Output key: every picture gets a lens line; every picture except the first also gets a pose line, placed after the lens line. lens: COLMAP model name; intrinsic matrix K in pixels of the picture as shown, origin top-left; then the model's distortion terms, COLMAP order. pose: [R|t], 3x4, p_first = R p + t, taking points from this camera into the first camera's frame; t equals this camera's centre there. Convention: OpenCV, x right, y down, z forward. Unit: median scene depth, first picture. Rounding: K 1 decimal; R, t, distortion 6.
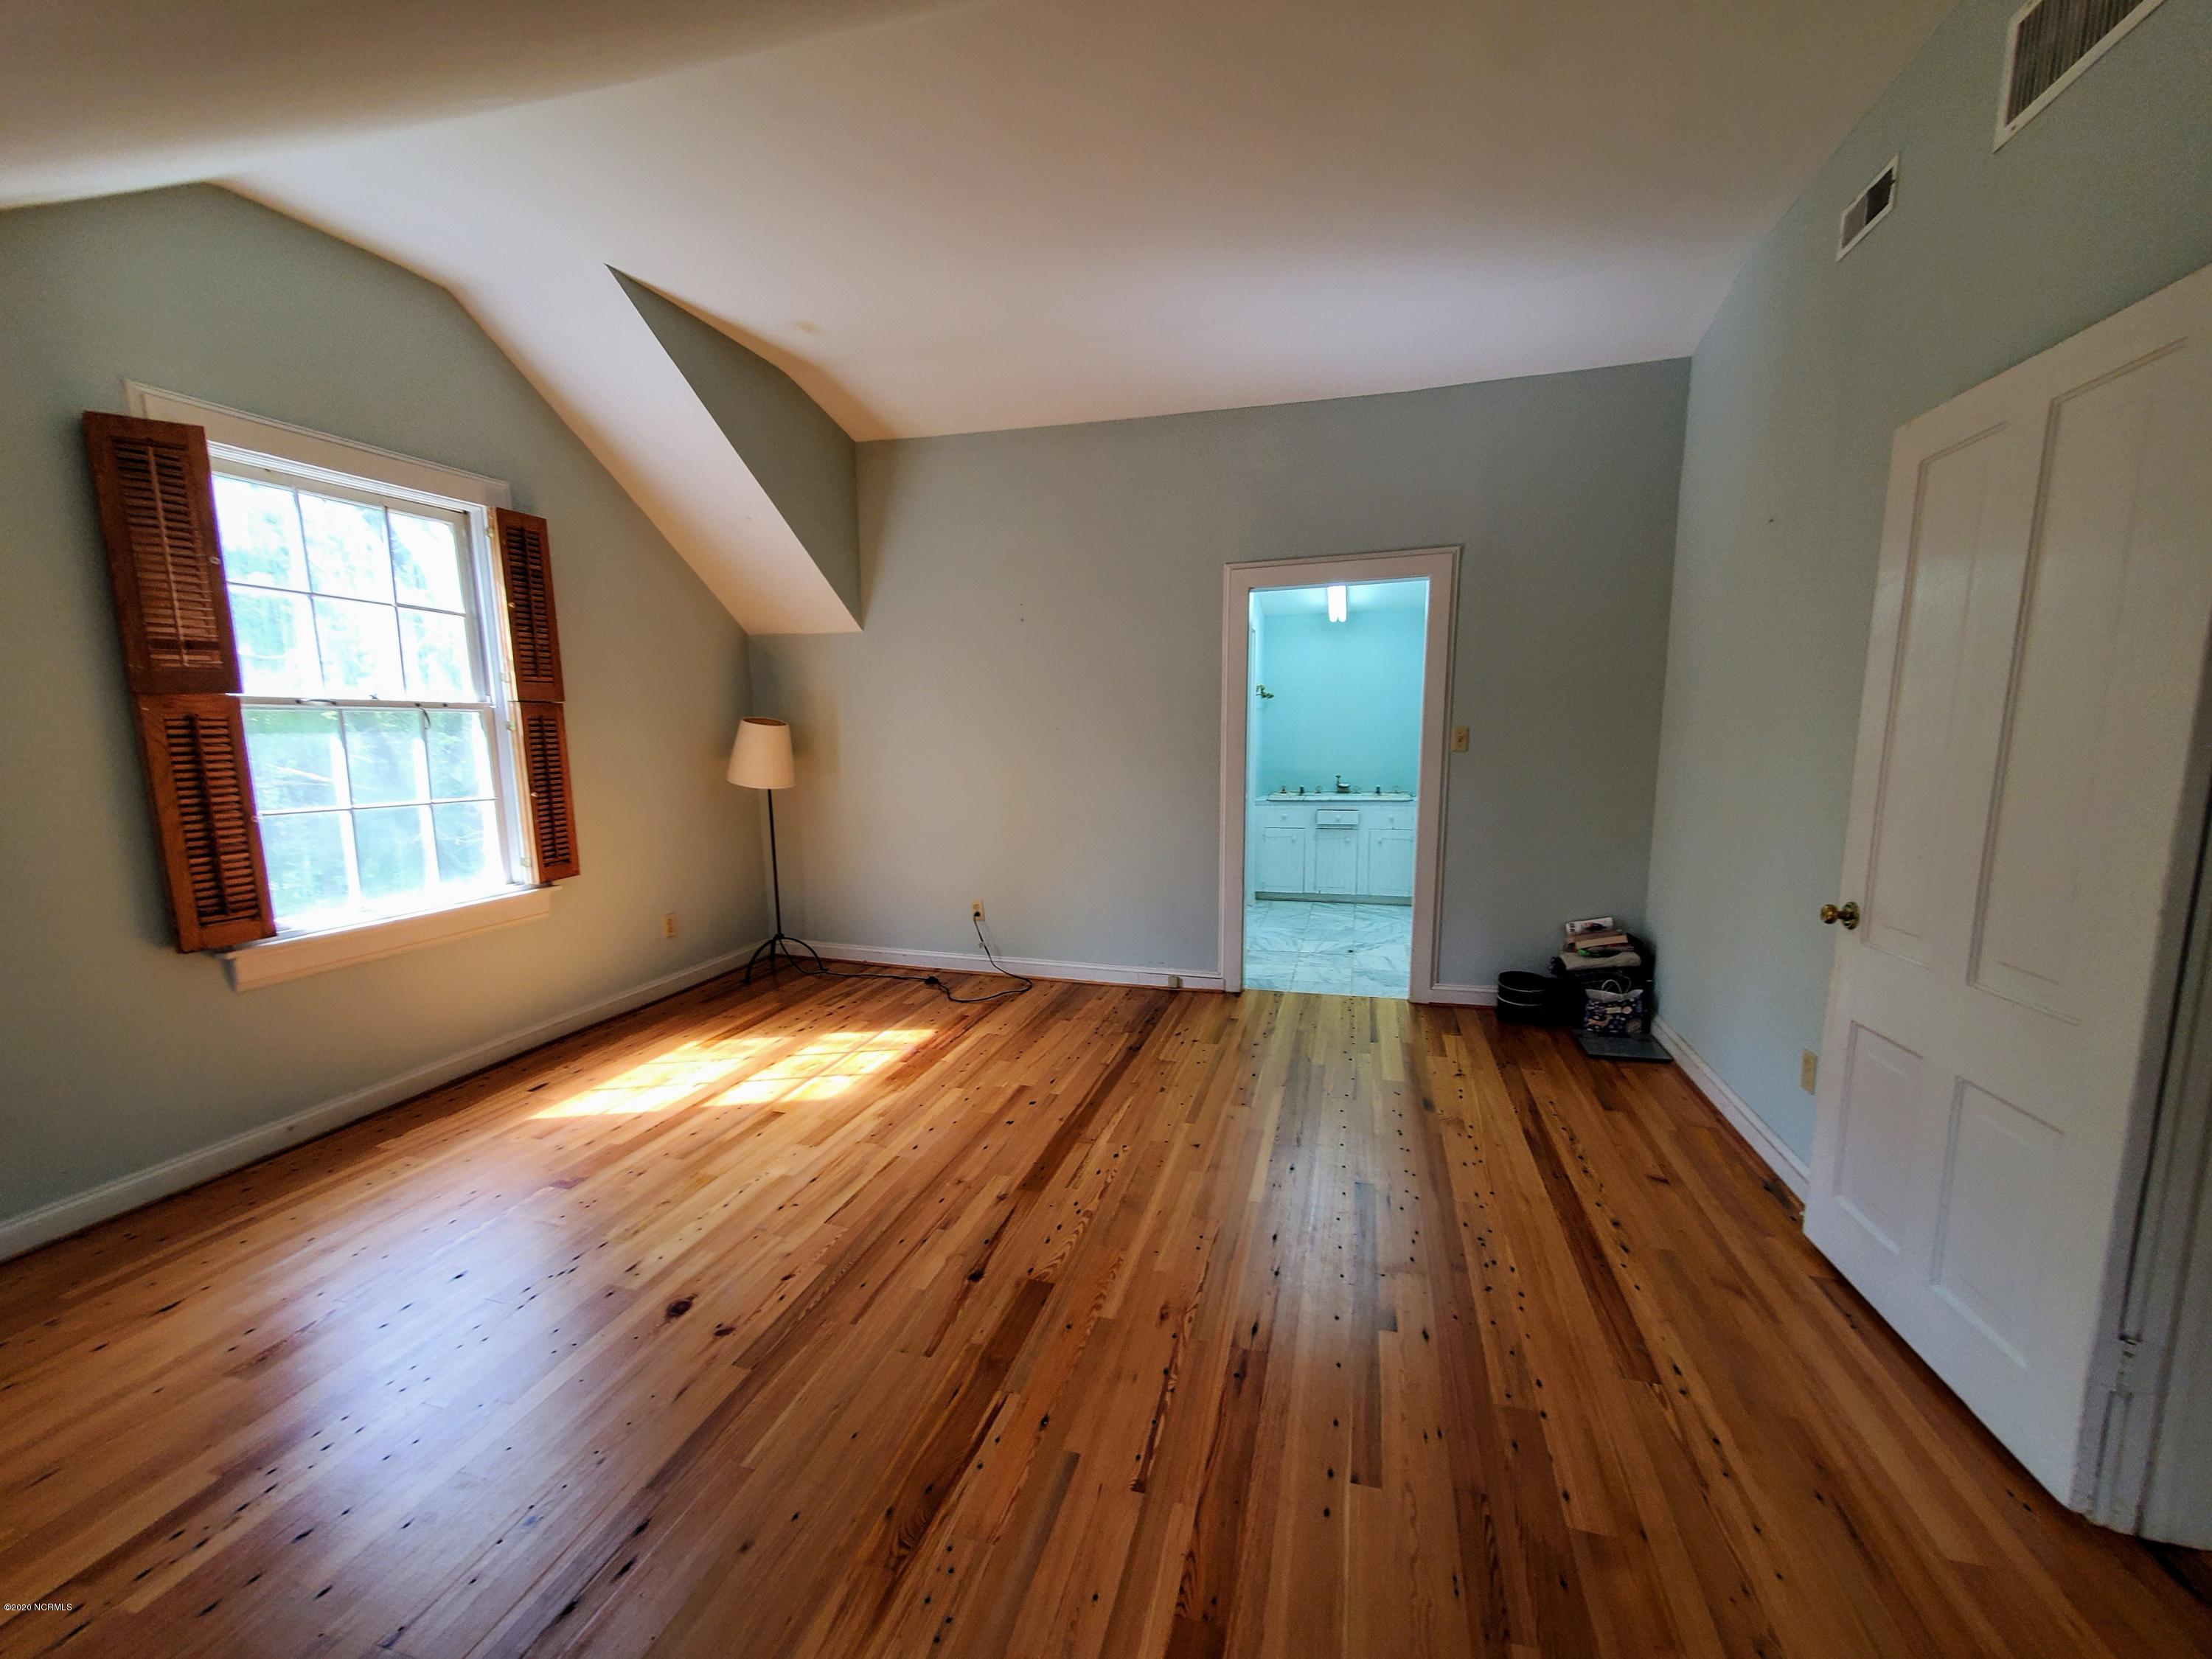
lens RADIAL K [[882.2, 0, 1114.0], [0, 882.2, 823.8], [0, 0, 1]] dist [0.005133, -0.001112]
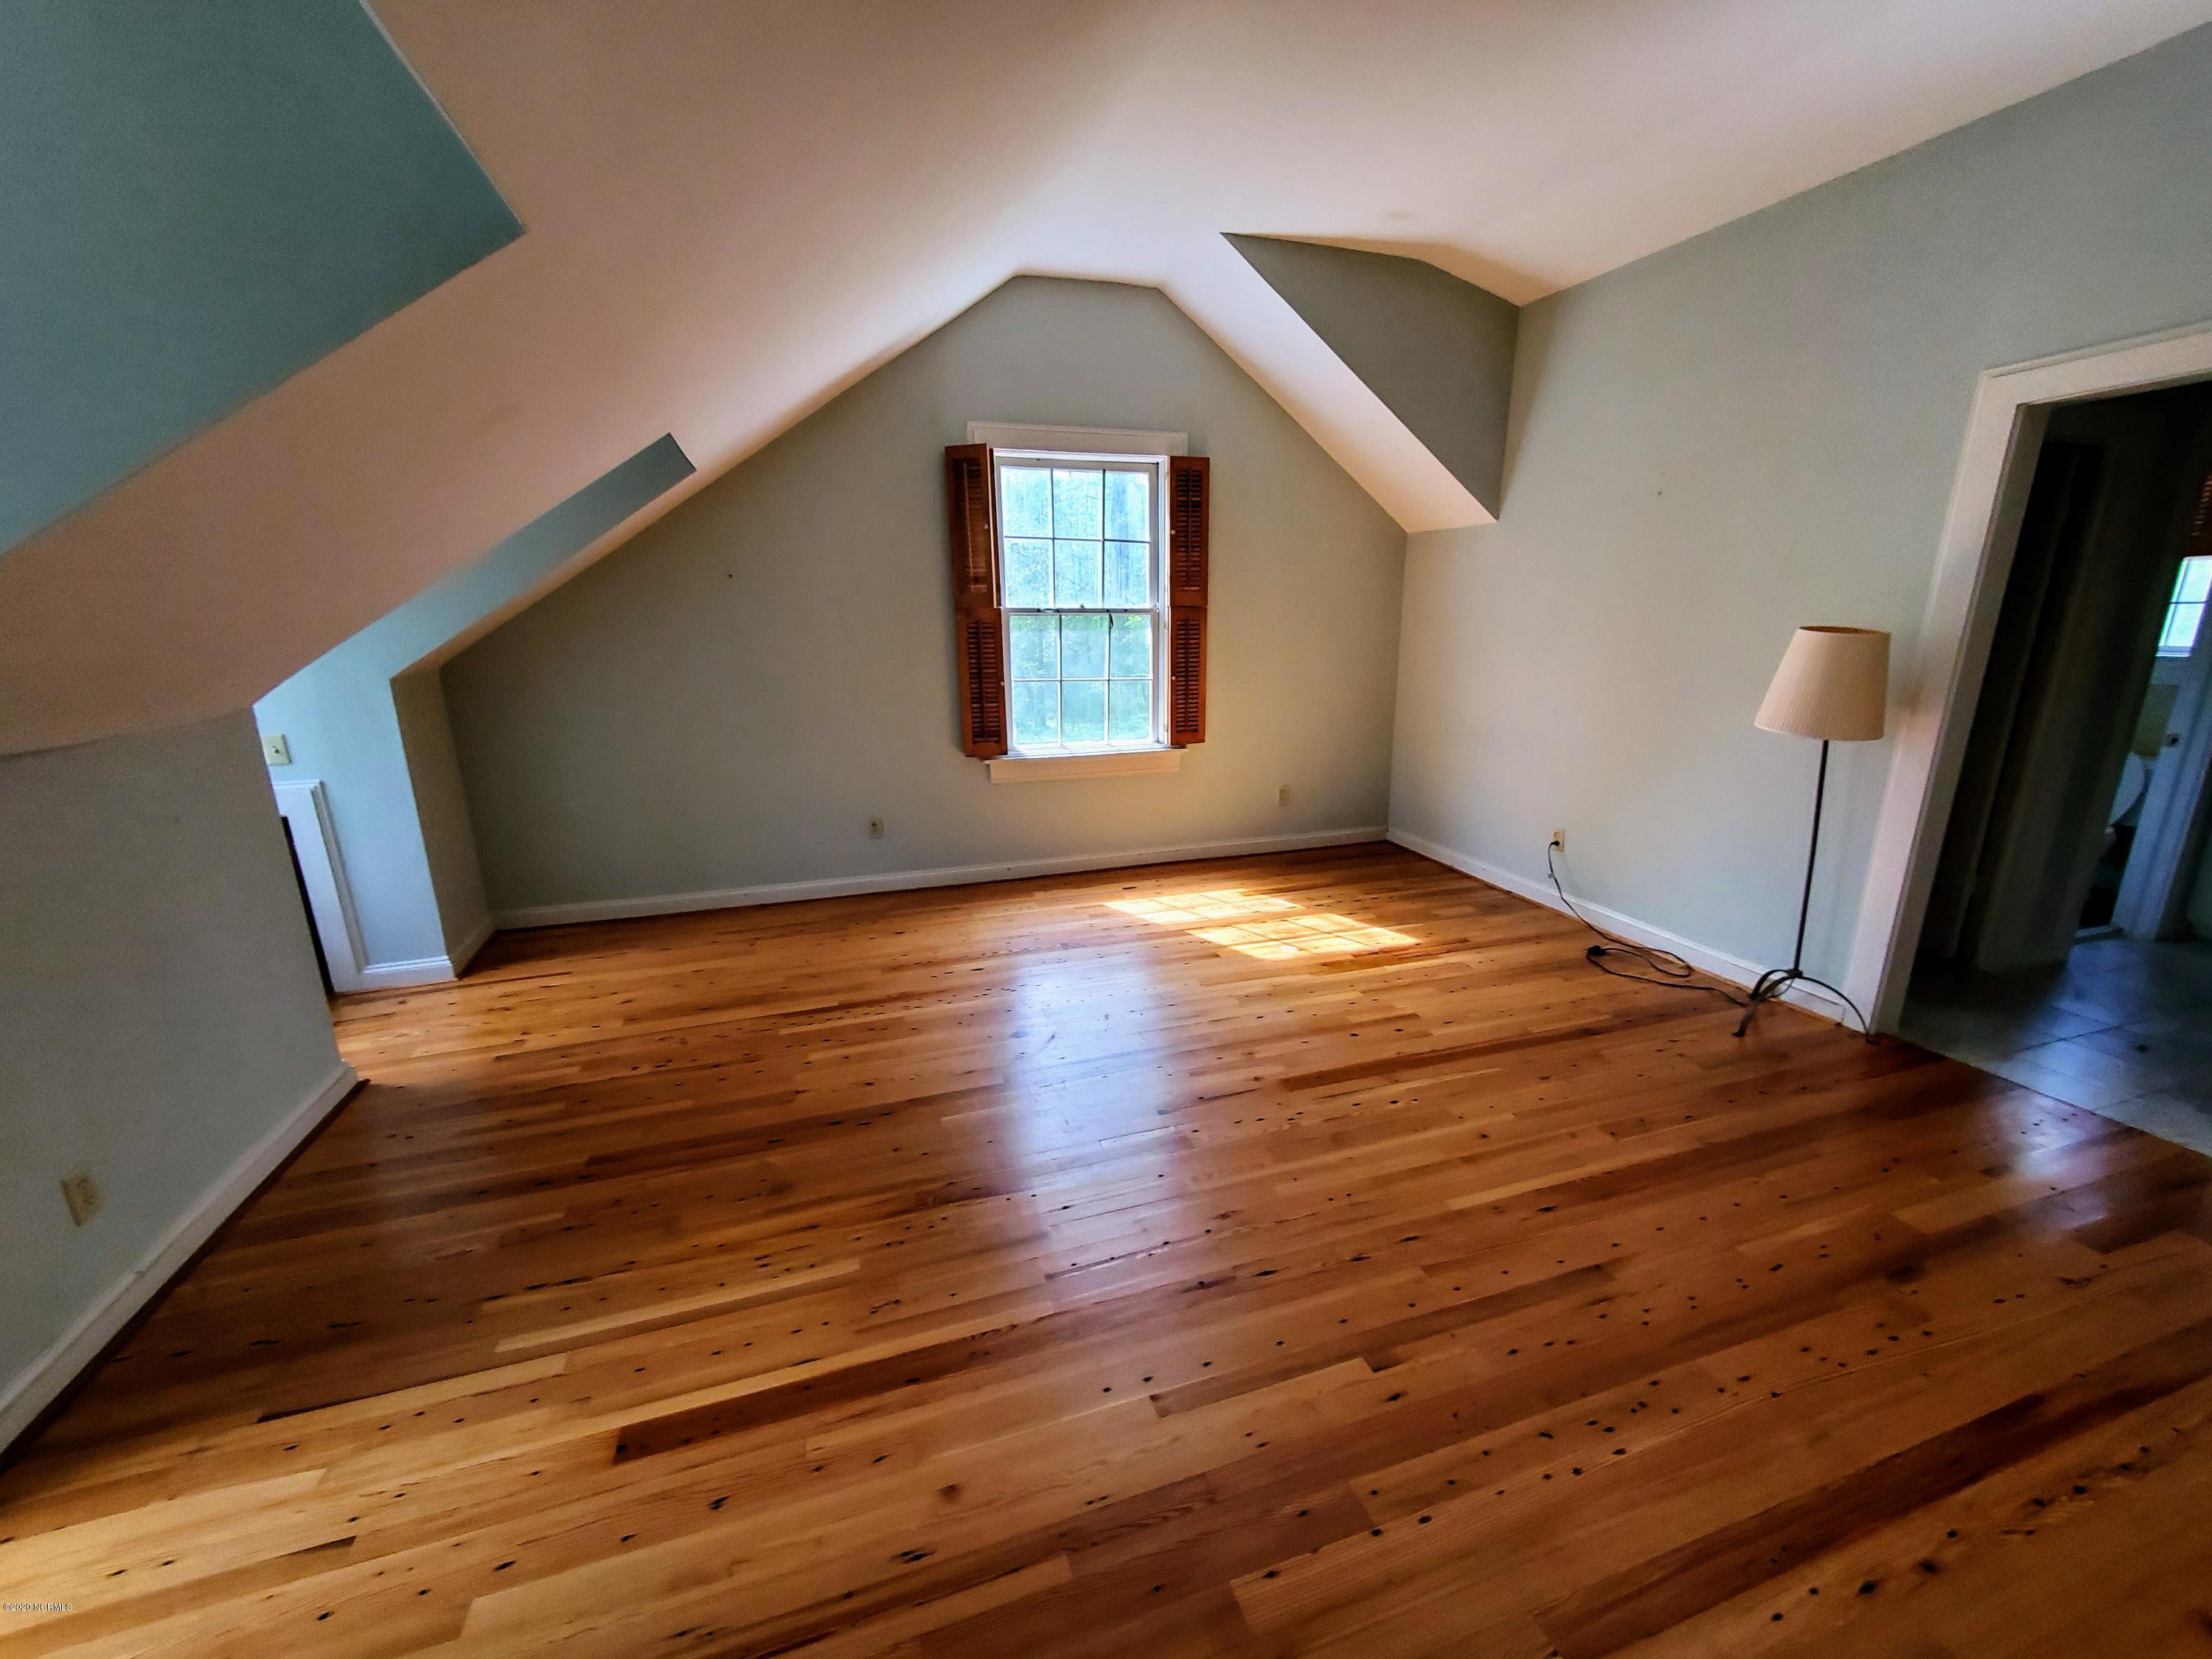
lens RADIAL K [[882.2, 0, 1114.6], [0, 882.2, 825.9], [0, 0, 1]] dist [0.005133, -0.001112]
pose [[0.561151, 0.198934, -0.803452, 0.449786], [-0.091553, 0.979650, 0.178617, -0.048579], [0.822635, -0.026672, 0.567944, 0.182600]]
